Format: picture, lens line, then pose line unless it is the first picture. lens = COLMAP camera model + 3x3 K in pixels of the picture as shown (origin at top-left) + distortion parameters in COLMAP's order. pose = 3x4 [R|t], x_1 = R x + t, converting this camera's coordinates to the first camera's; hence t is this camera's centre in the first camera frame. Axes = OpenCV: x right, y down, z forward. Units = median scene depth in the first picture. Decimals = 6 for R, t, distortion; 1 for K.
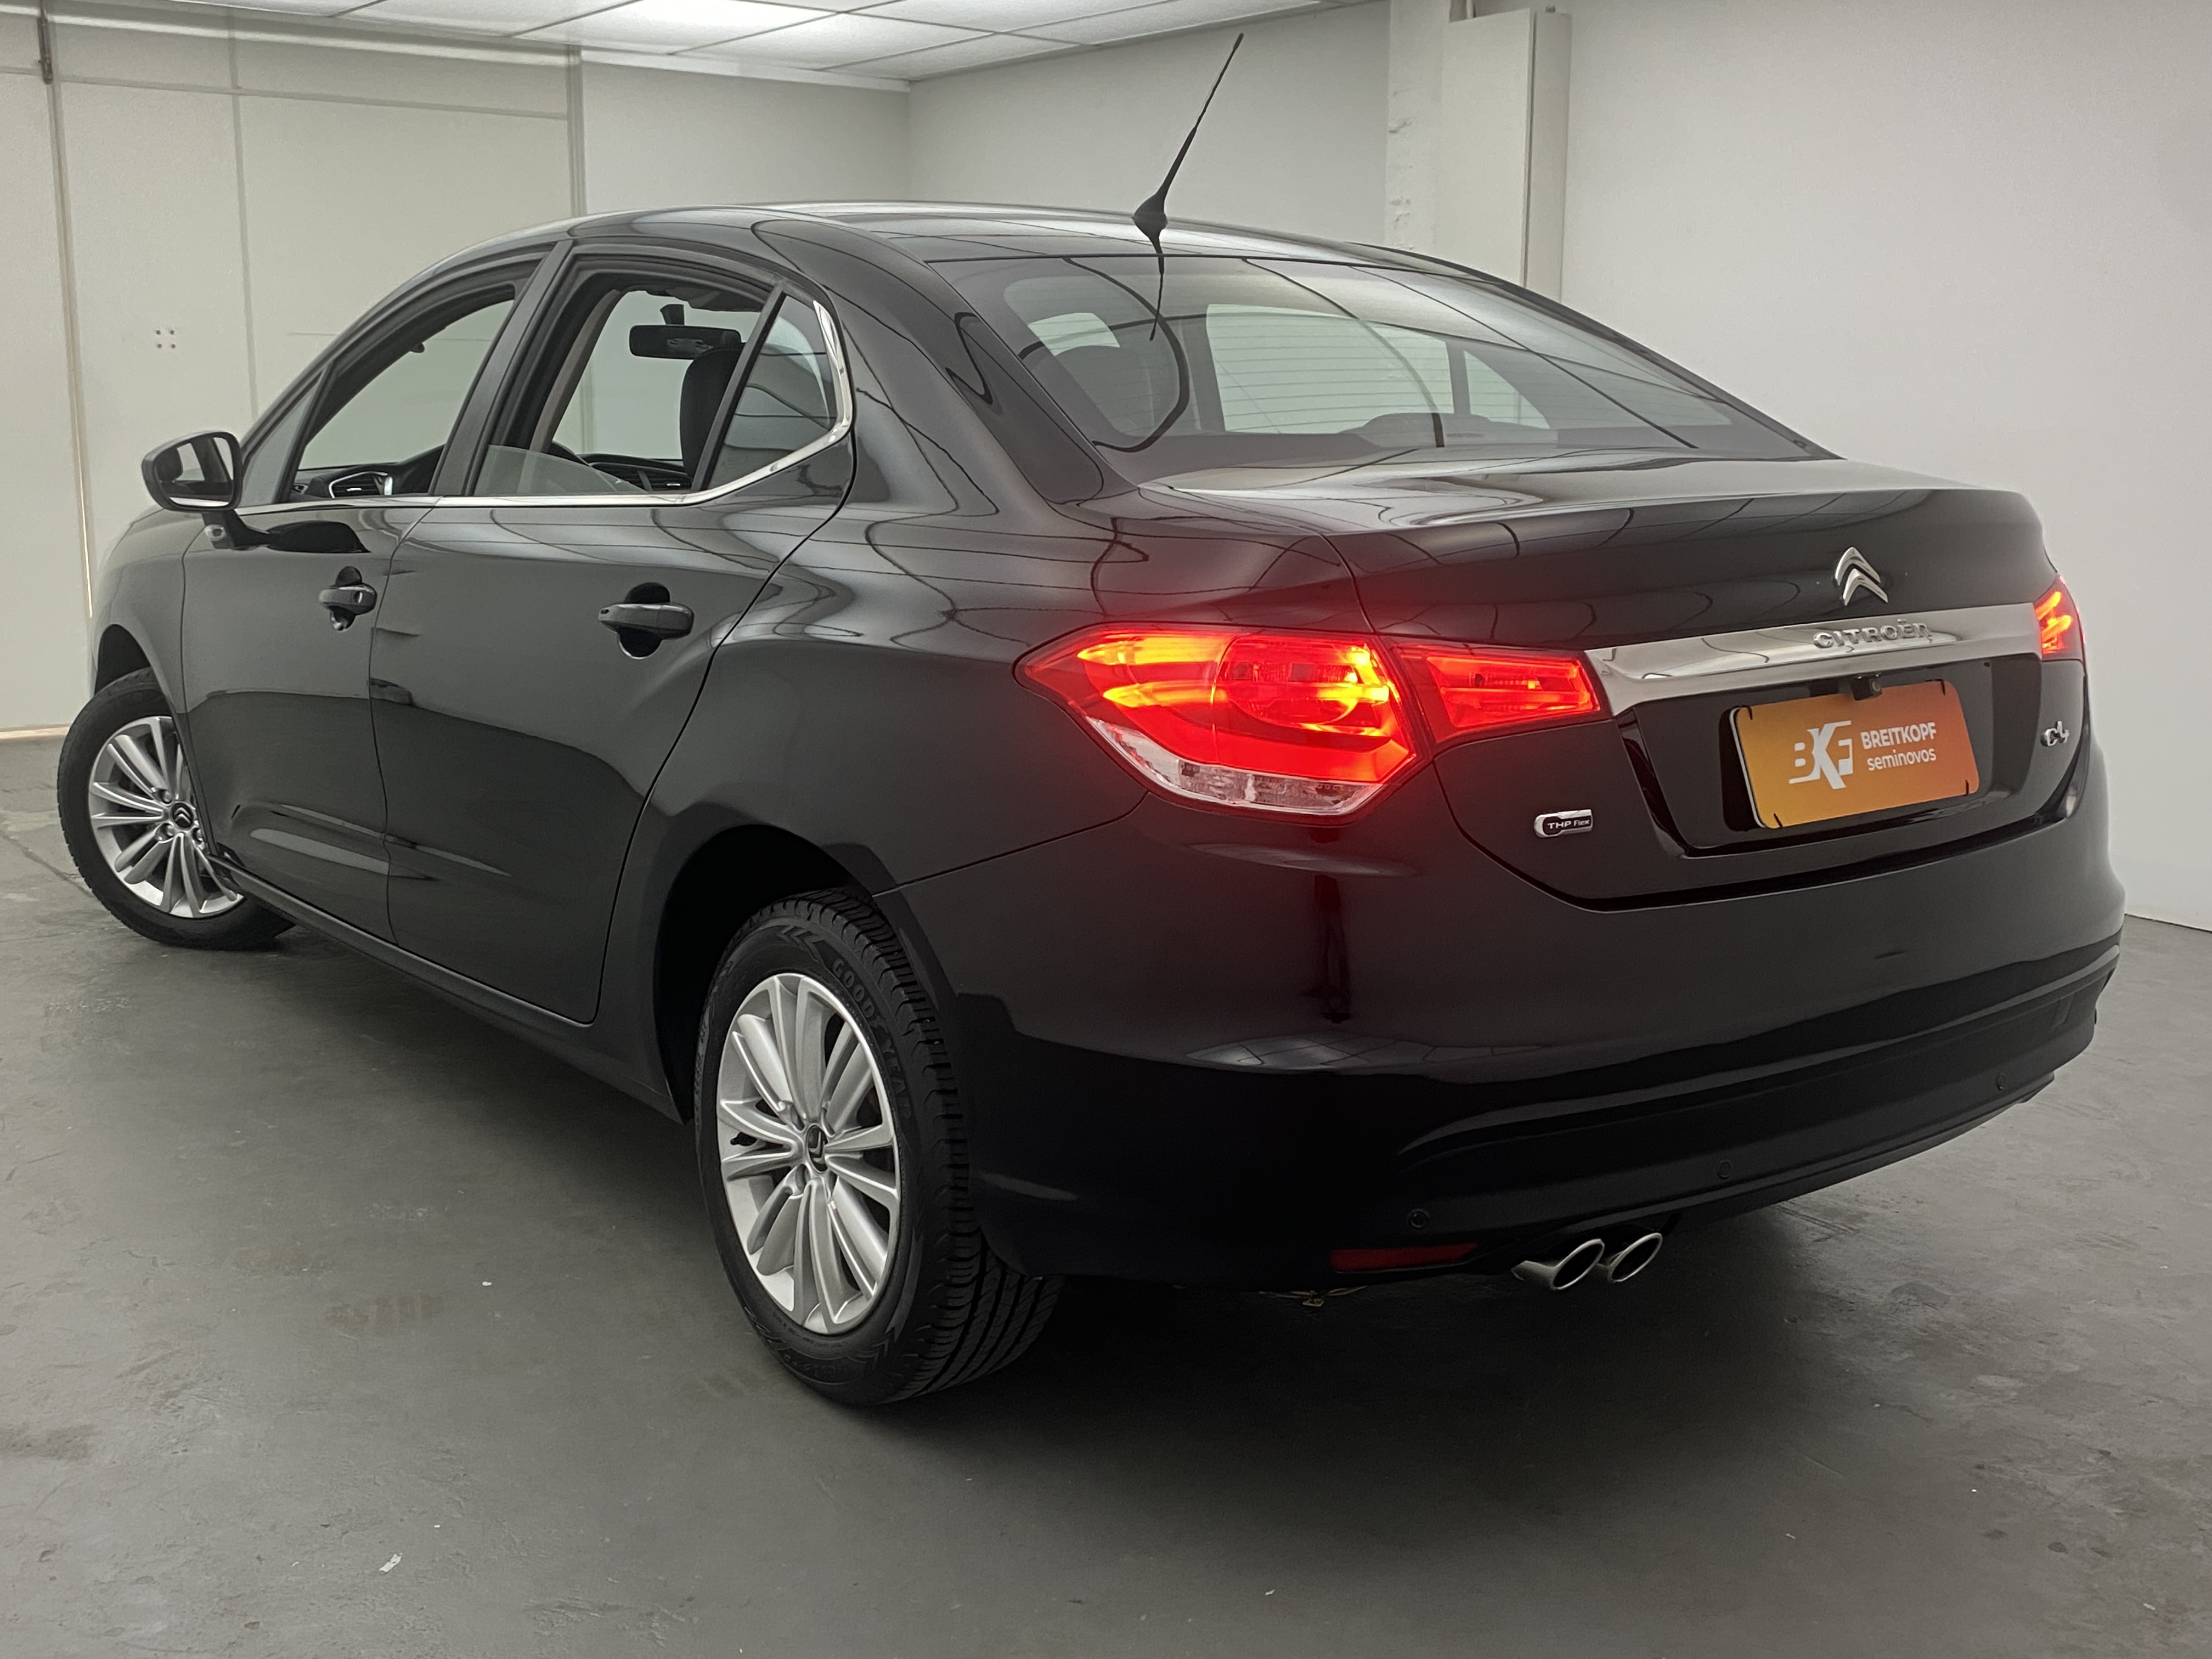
lens RADIAL K [[2434.3, 0, 1106.0], [0, 2434.3, 829.5], [0, 0, 1]] dist [0.025101, 0.044310]
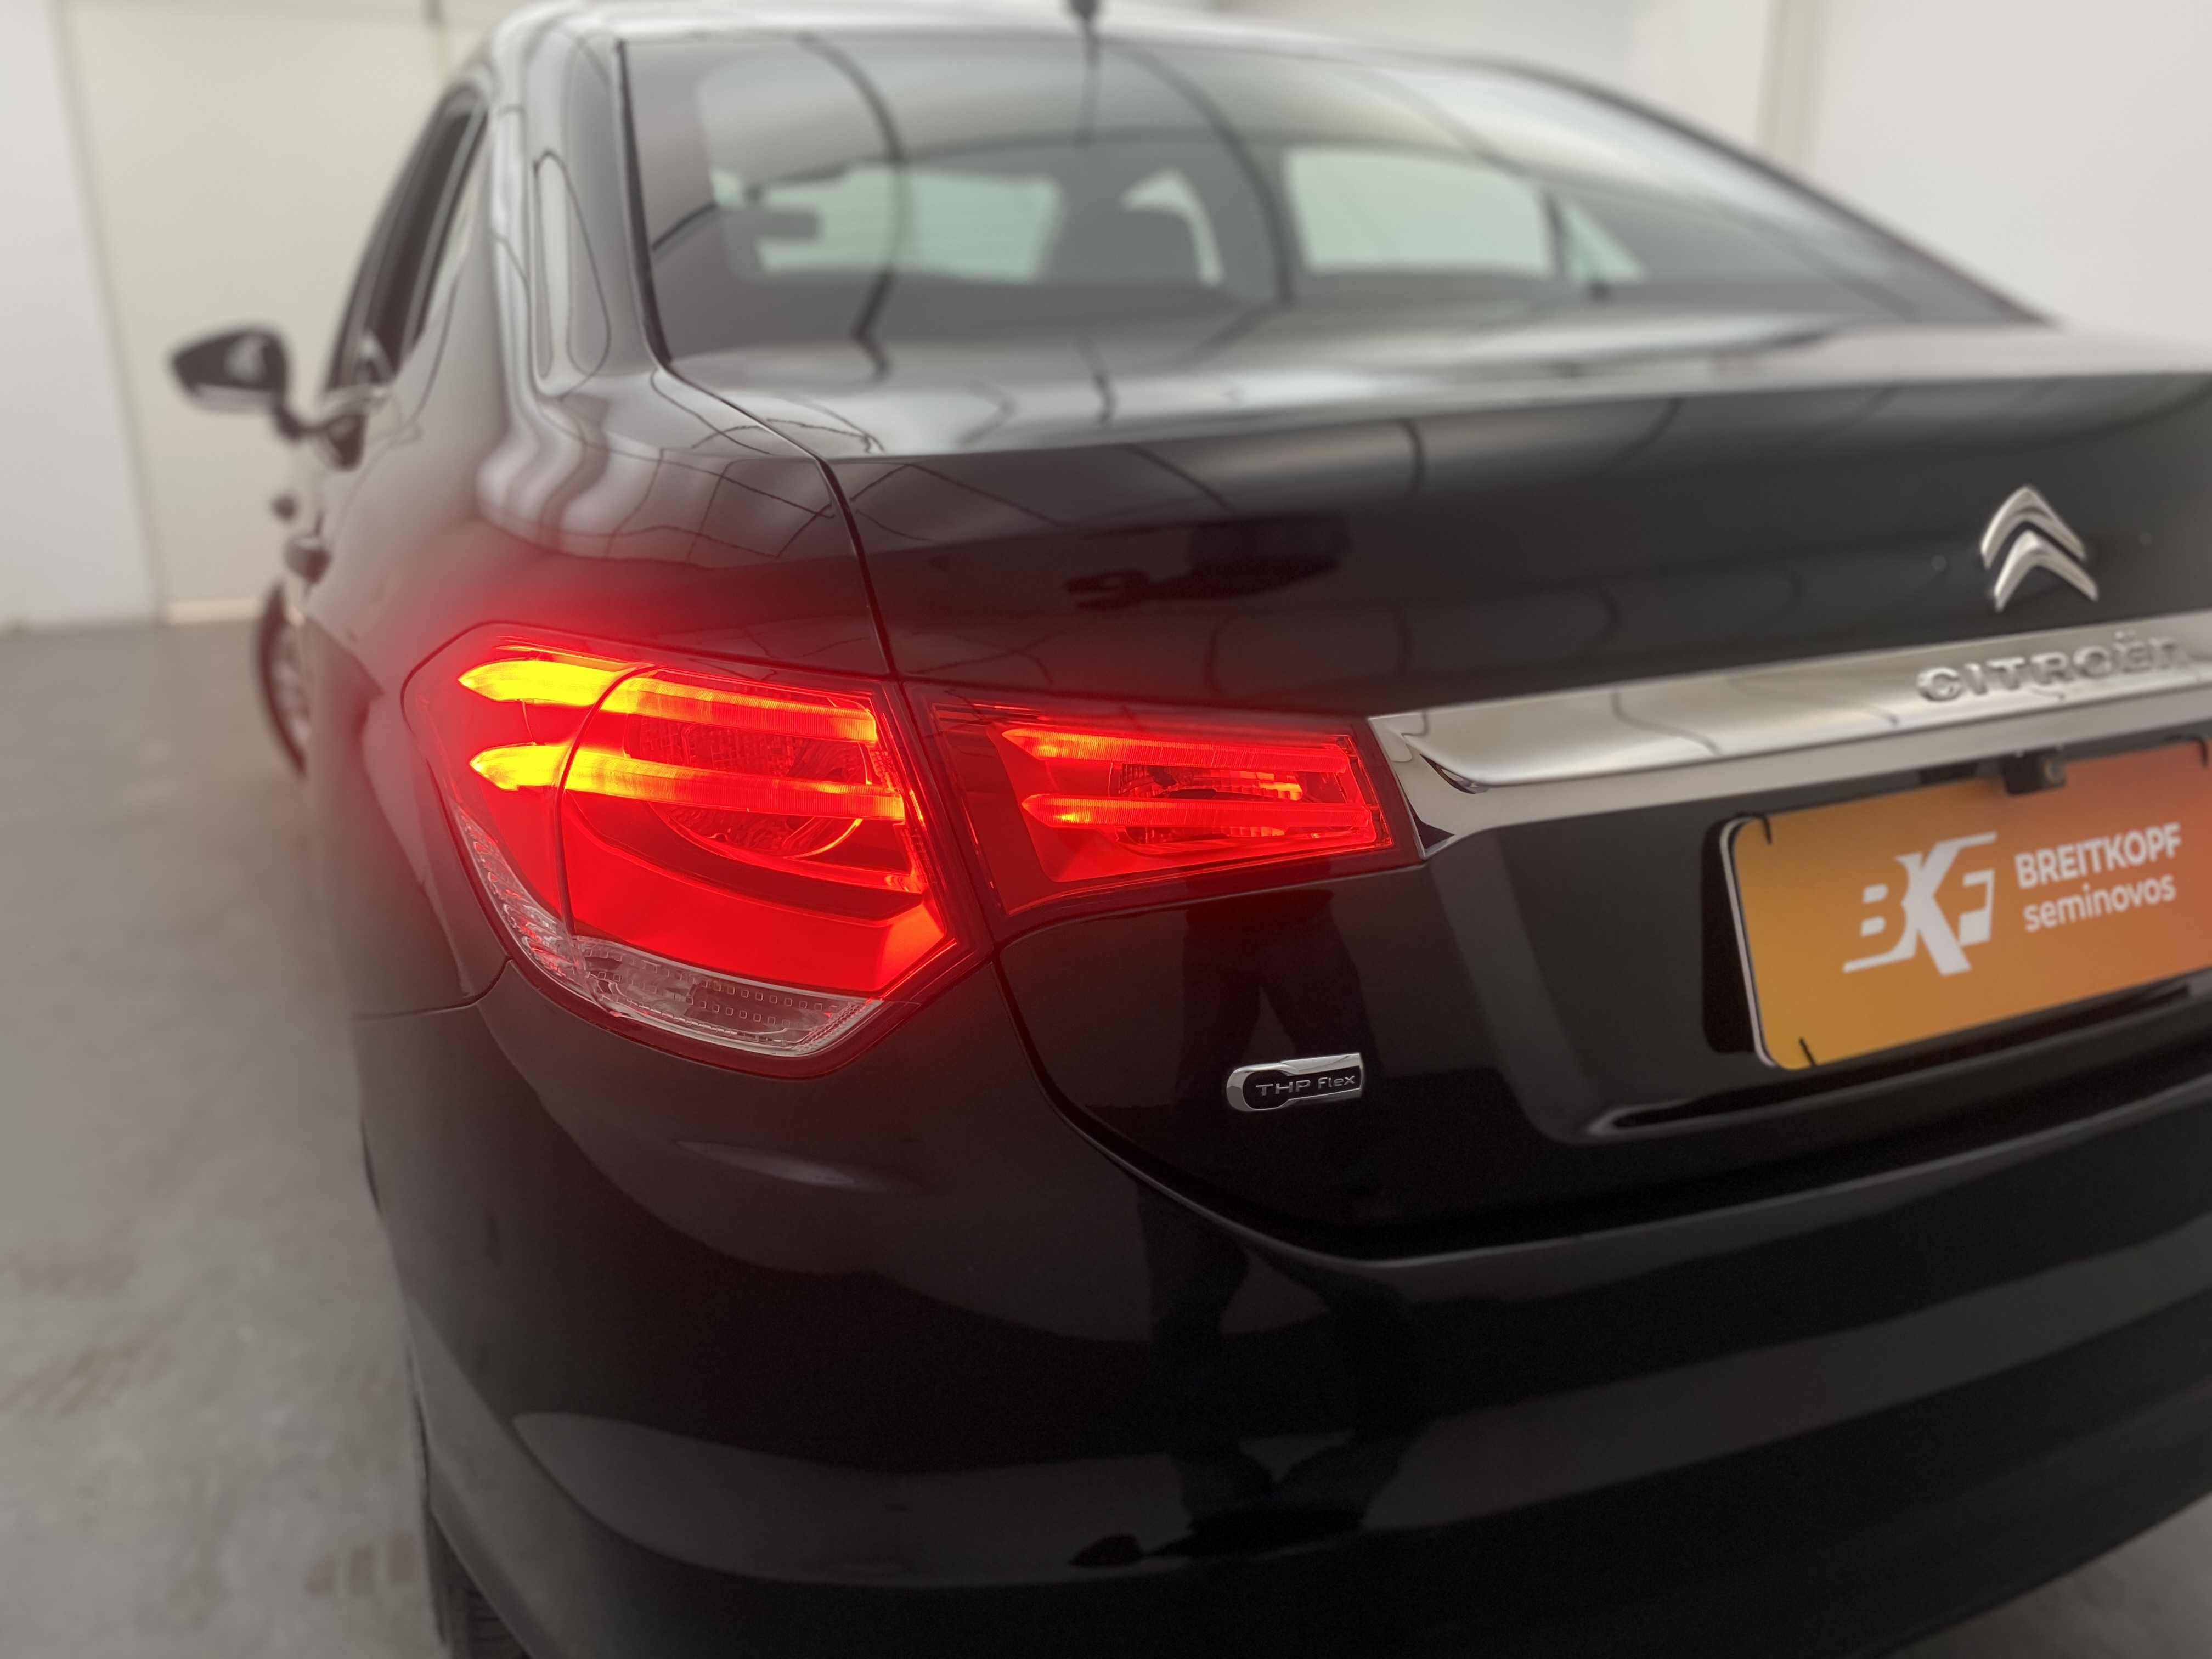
lens RADIAL K [[1805.1, 0, 1106.0], [0, 1805.1, 829.5], [0, 0, 1]] dist [-0.054623, 0.099027]
pose [[0.975697, 0.052292, -0.212793, 0.204830], [-0.029259, 0.993502, 0.109987, -0.081399], [0.217162, -0.101088, 0.970887, 0.600929]]
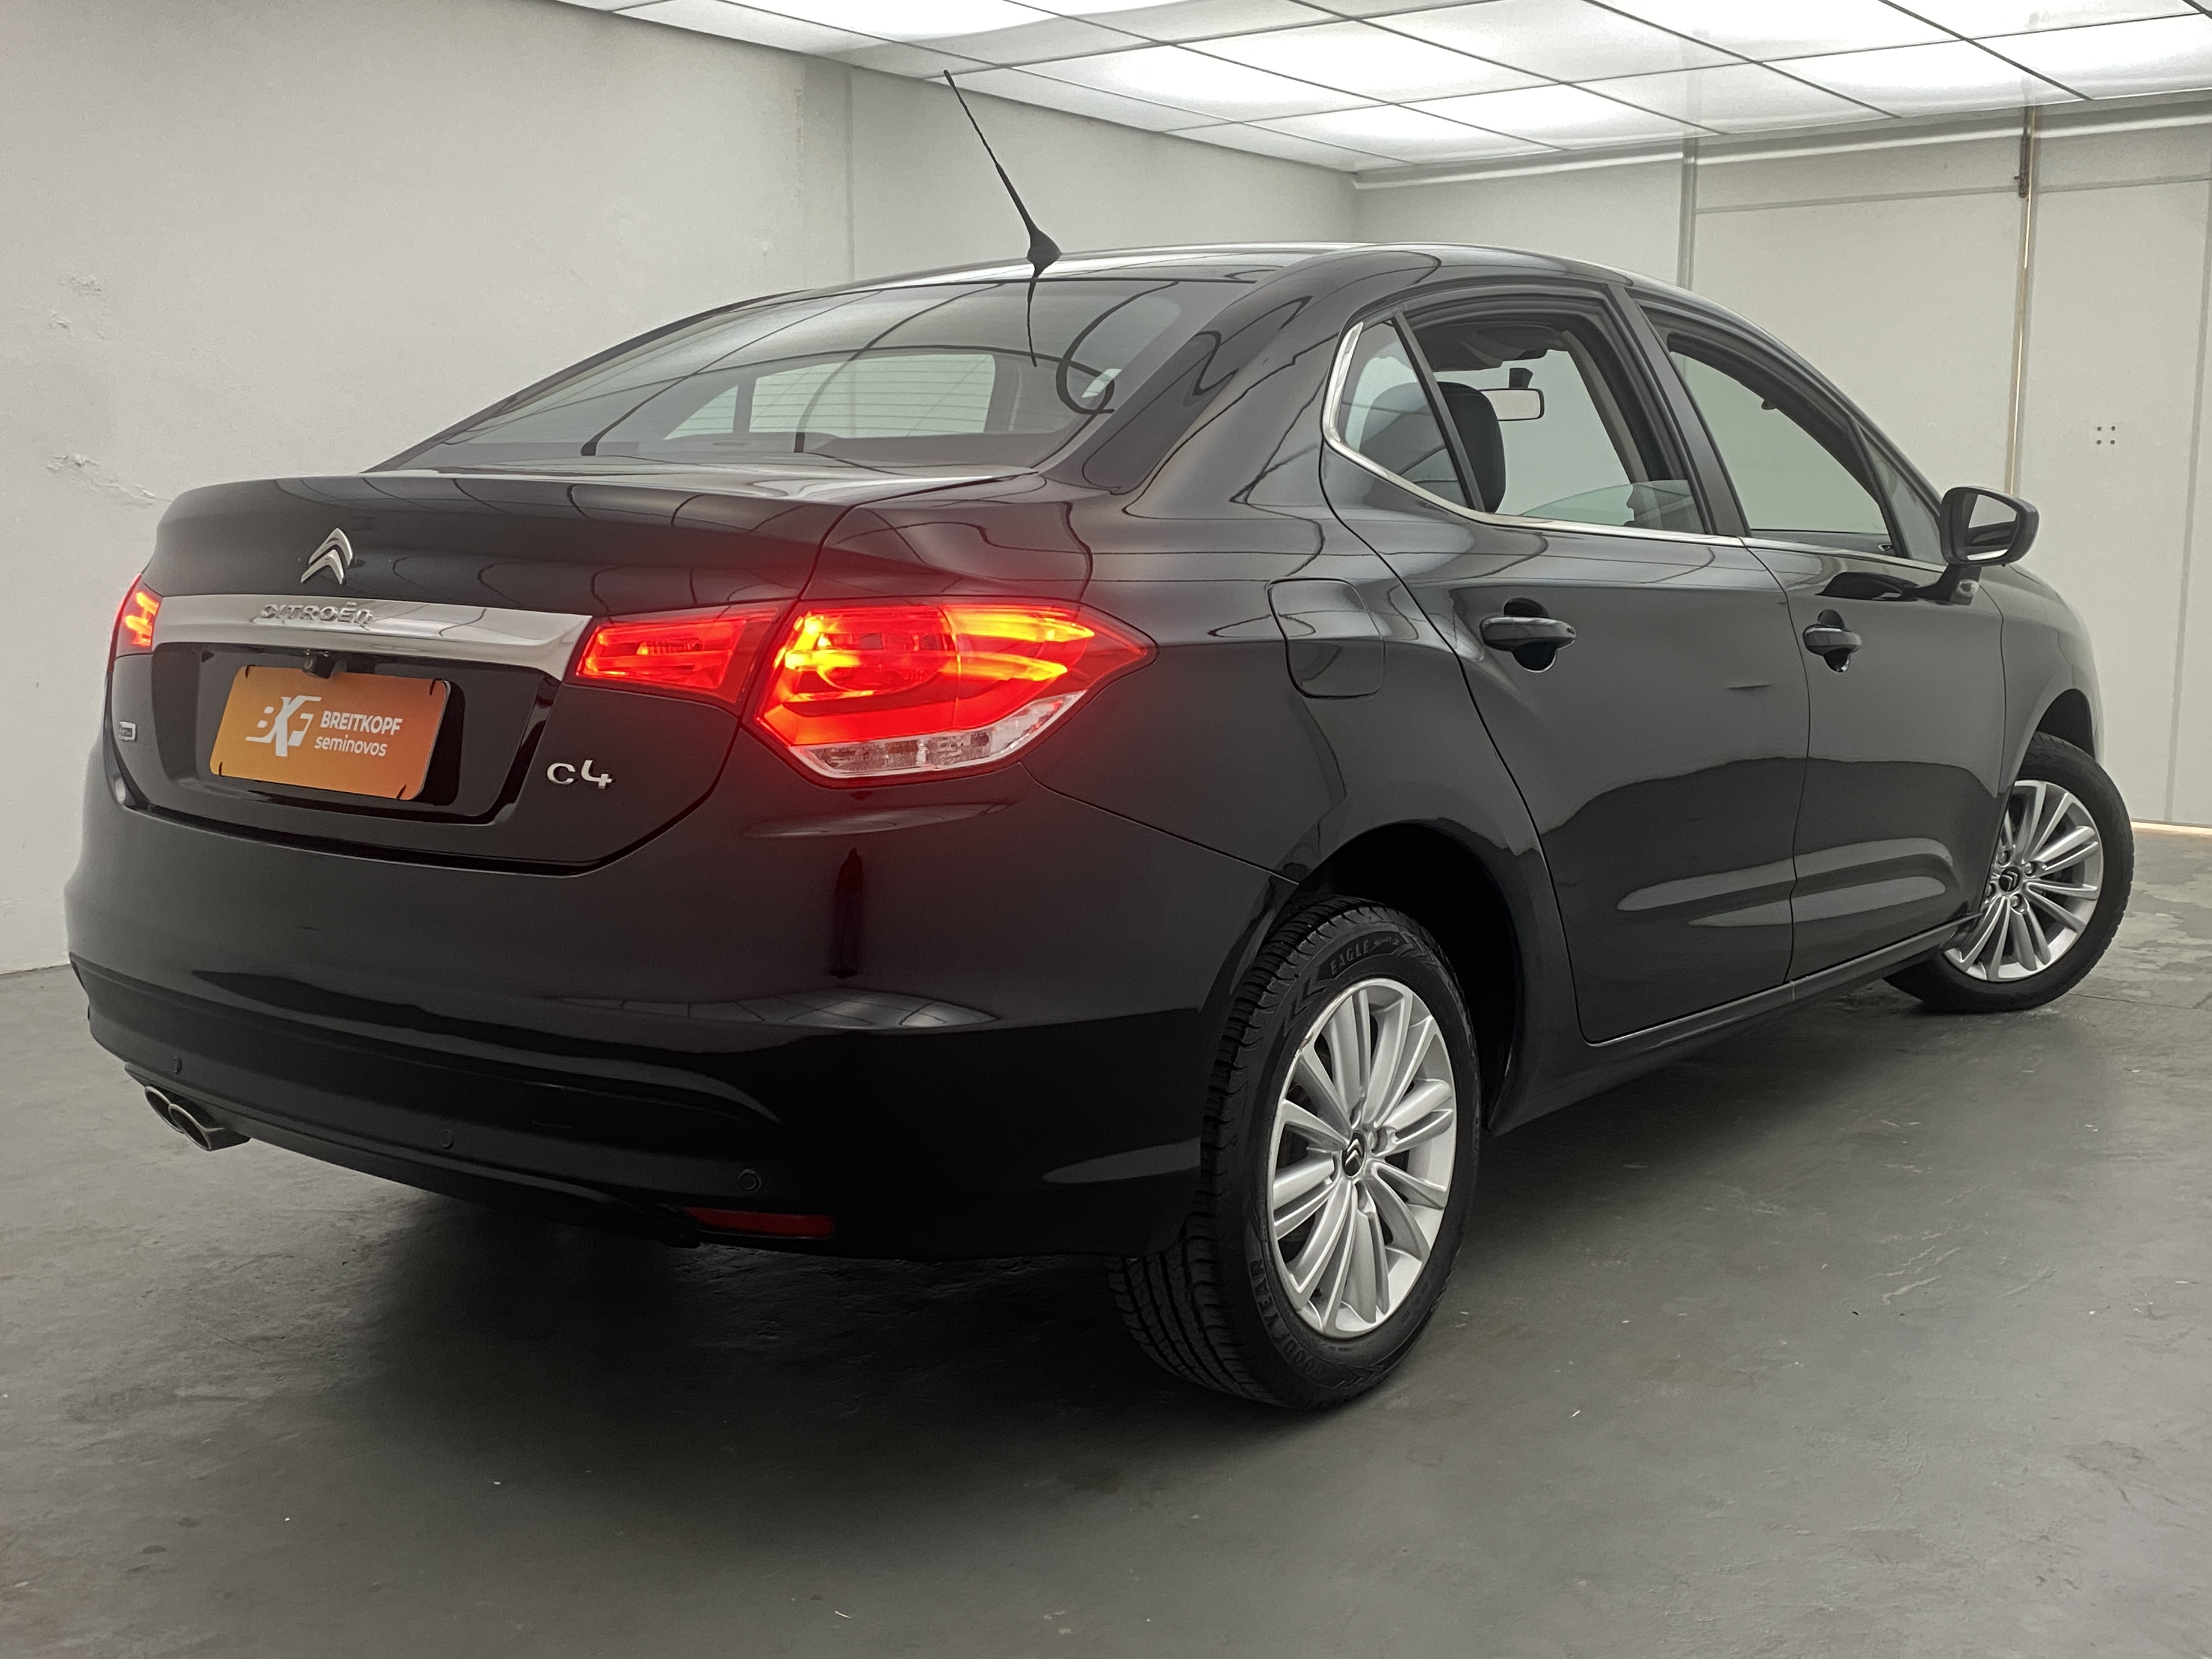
lens RADIAL K [[2434.3, 0, 1106.0], [0, 2434.3, 829.5], [0, 0, 1]] dist [0.025101, 0.044310]
pose [[0.221158, 0.124384, -0.967273, 1.372609], [-0.187135, 0.978815, 0.083081, -0.136914], [0.957115, 0.162637, 0.239749, 1.084341]]
